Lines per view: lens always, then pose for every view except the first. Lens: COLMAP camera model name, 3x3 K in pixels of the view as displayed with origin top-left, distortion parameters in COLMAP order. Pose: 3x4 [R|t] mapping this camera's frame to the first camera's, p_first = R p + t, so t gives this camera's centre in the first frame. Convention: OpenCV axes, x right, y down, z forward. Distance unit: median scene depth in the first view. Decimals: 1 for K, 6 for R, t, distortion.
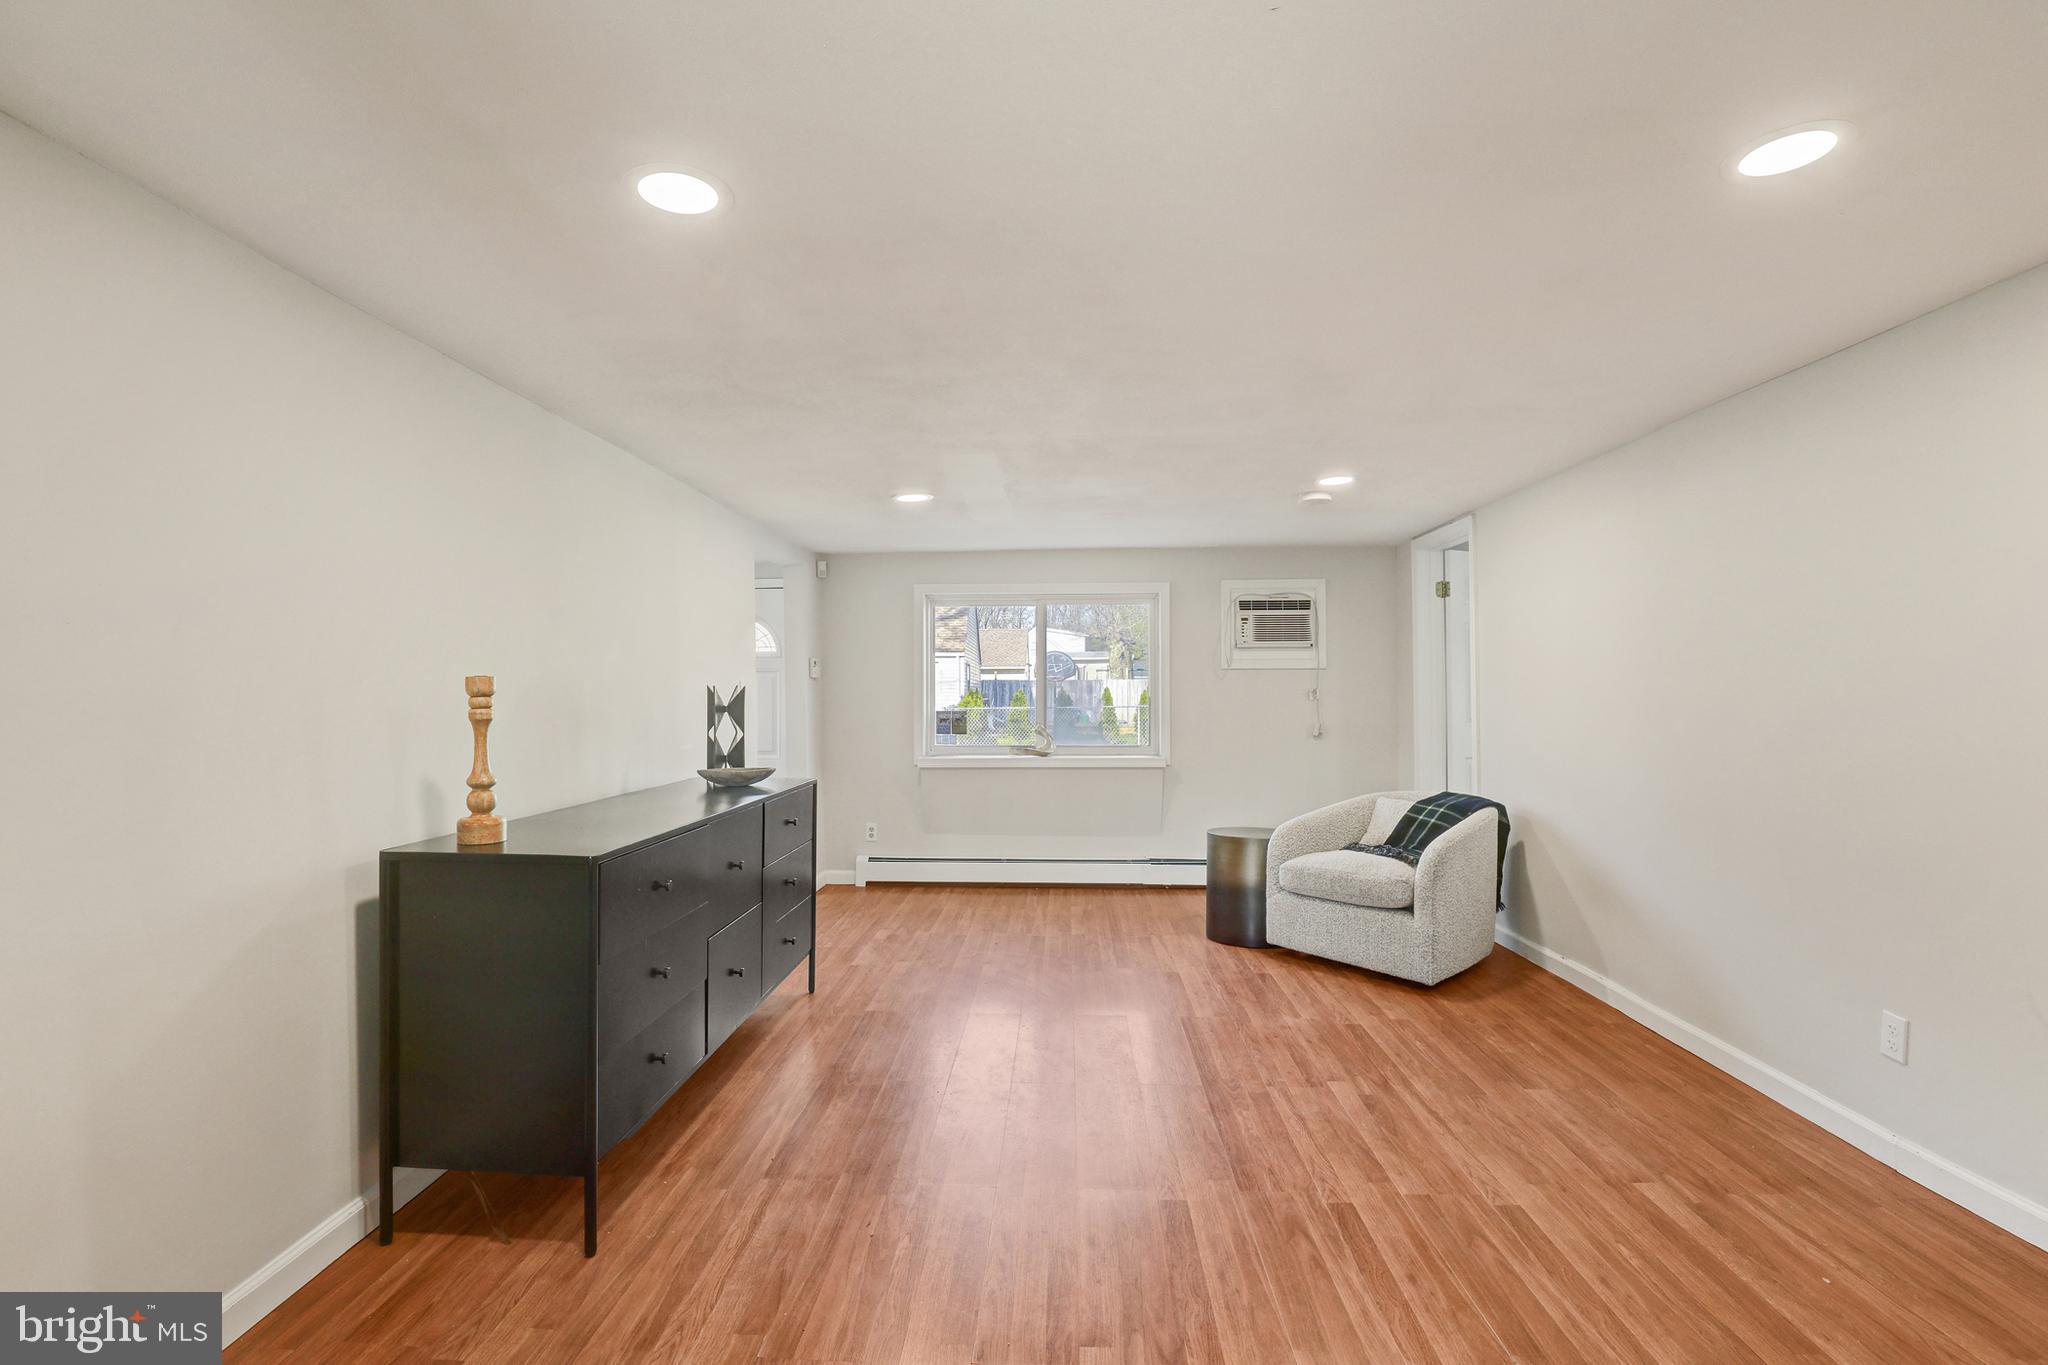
lens RADIAL K [[942.0, 0, 1034.0], [0, 942.0, 689.4], [0, 0, 1]] dist [-0.029594, 0.002418]
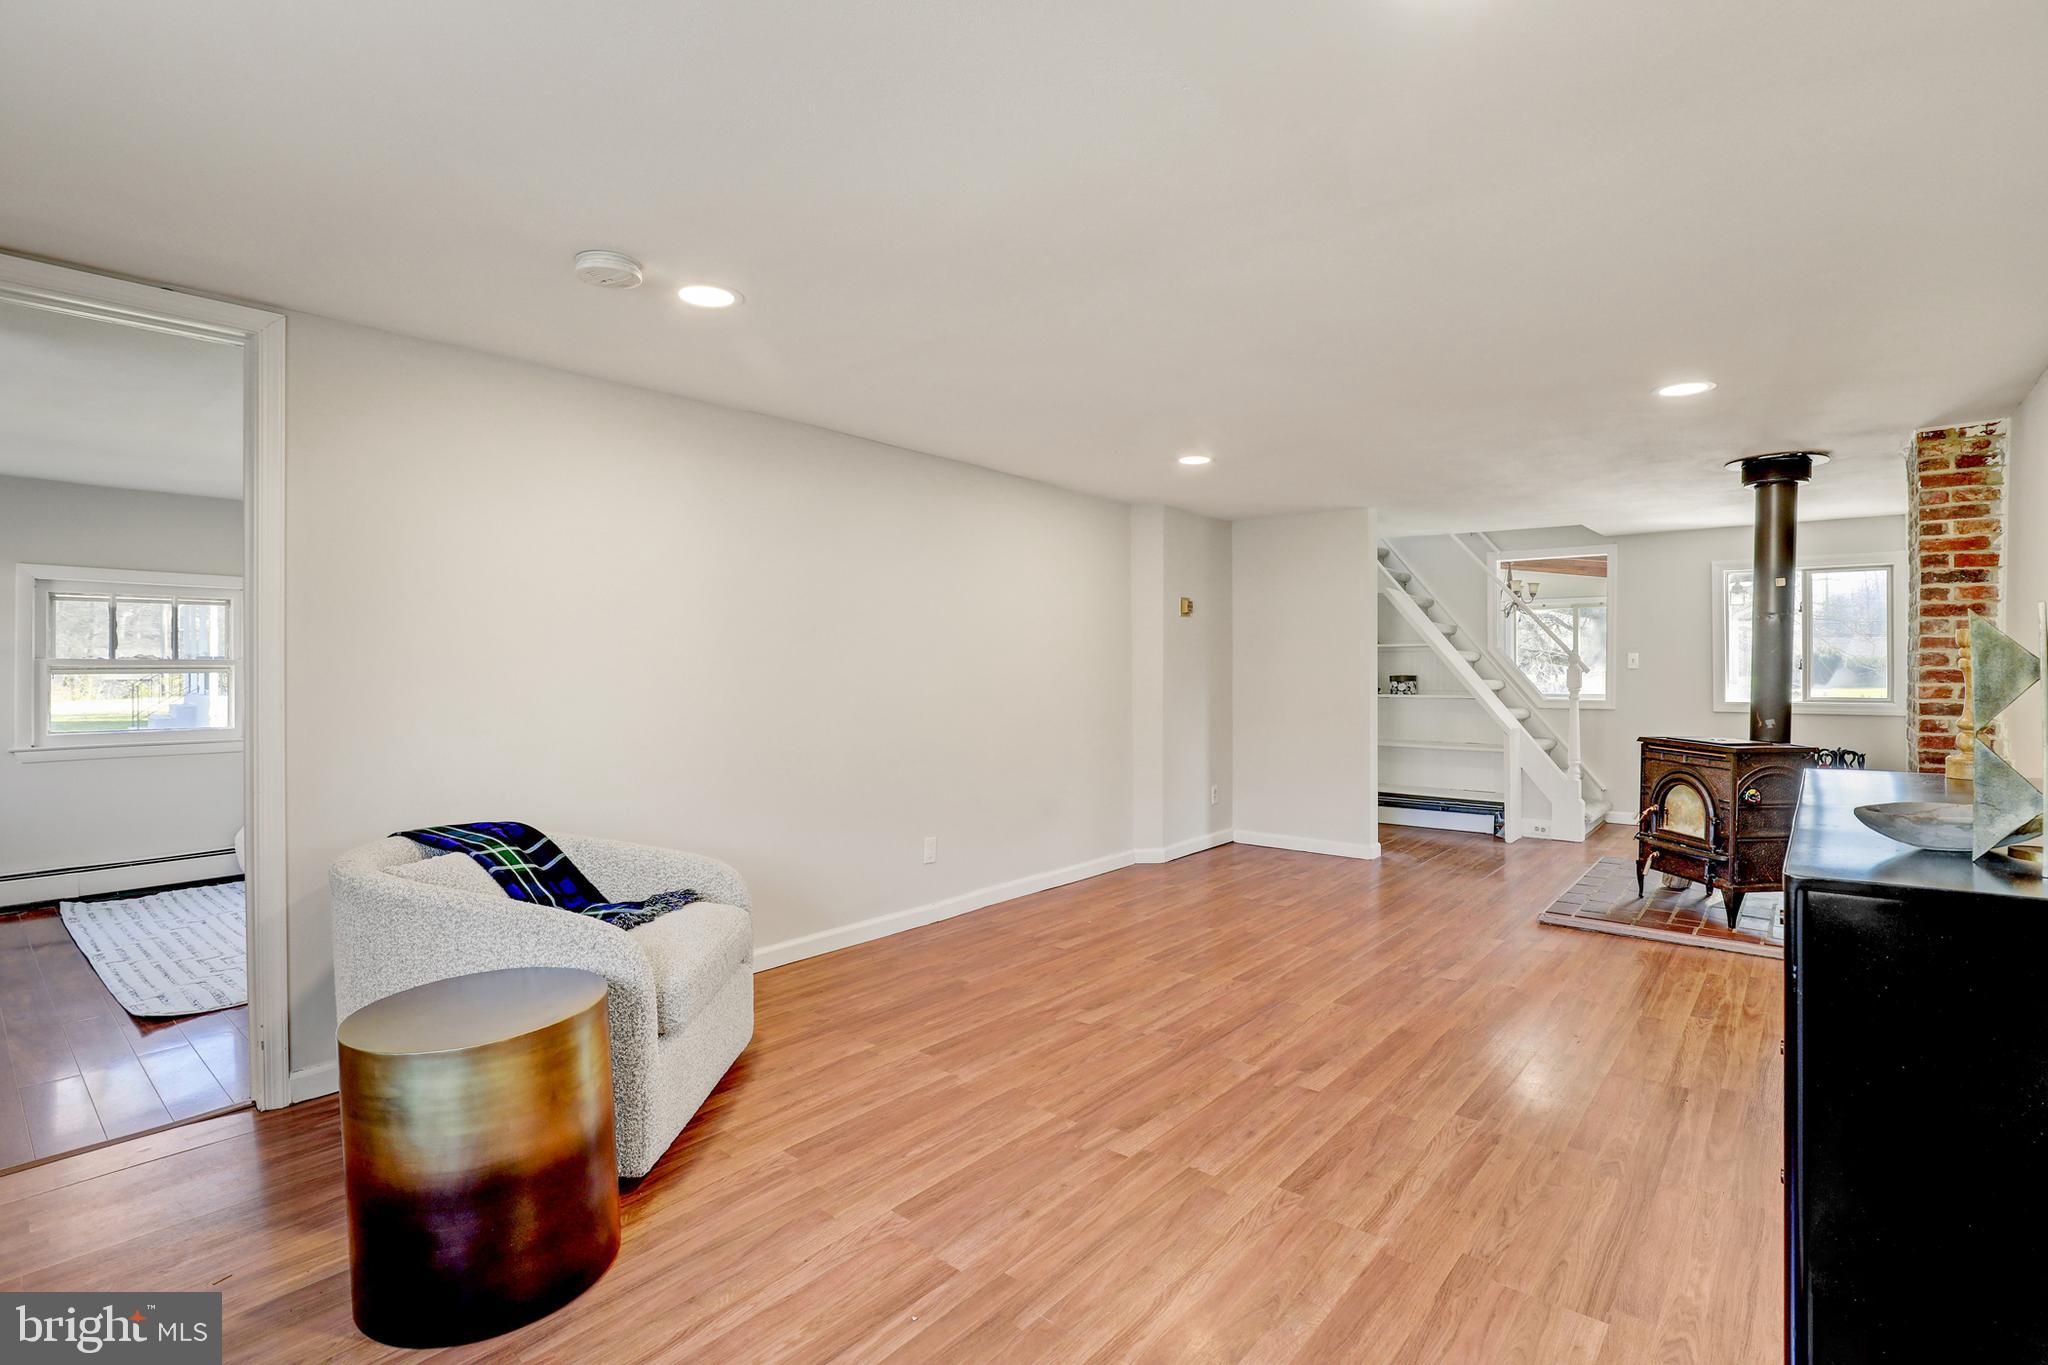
lens RADIAL K [[942.0, 0, 1026.8], [0, 942.0, 670.4], [0, 0, 1]] dist [-0.029594, 0.002418]
pose [[-0.777158, 0.003220, 0.629297, -0.309498], [0.002361, 0.999995, -0.002202, 0.026085], [-0.629301, -0.000225, -0.777162, 1.950394]]
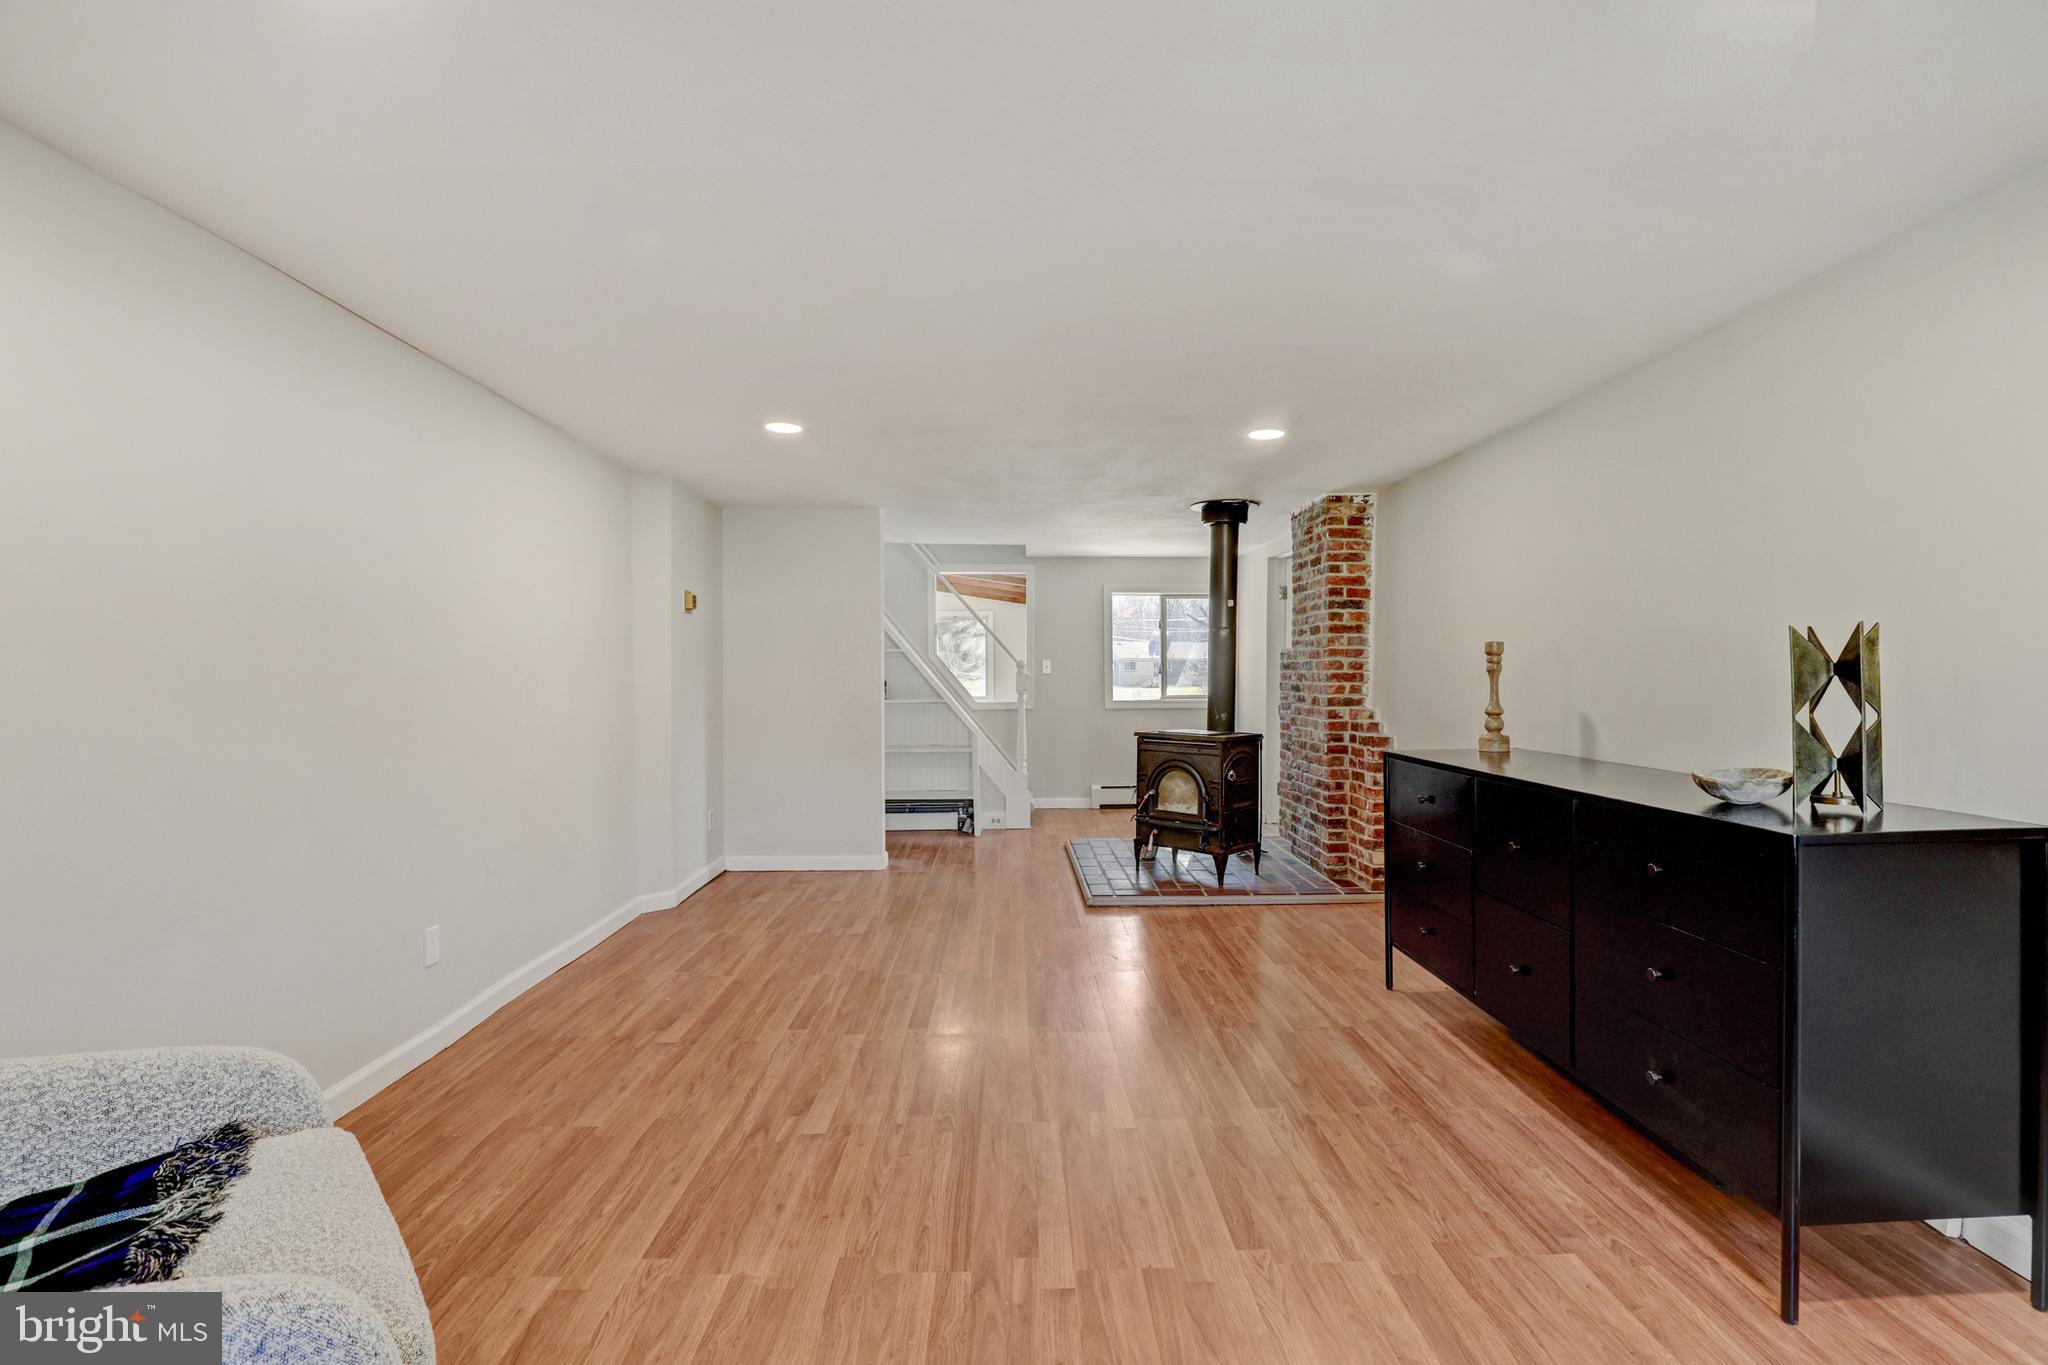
lens RADIAL K [[942.0, 0, 1026.6], [0, 942.0, 682.1], [0, 0, 1]] dist [-0.029594, 0.002418]
pose [[-0.998781, 0.008360, -0.048657, 0.183263], [0.008062, 0.999948, 0.006305, 0.027008], [0.048708, 0.005905, -0.998796, 1.898667]]
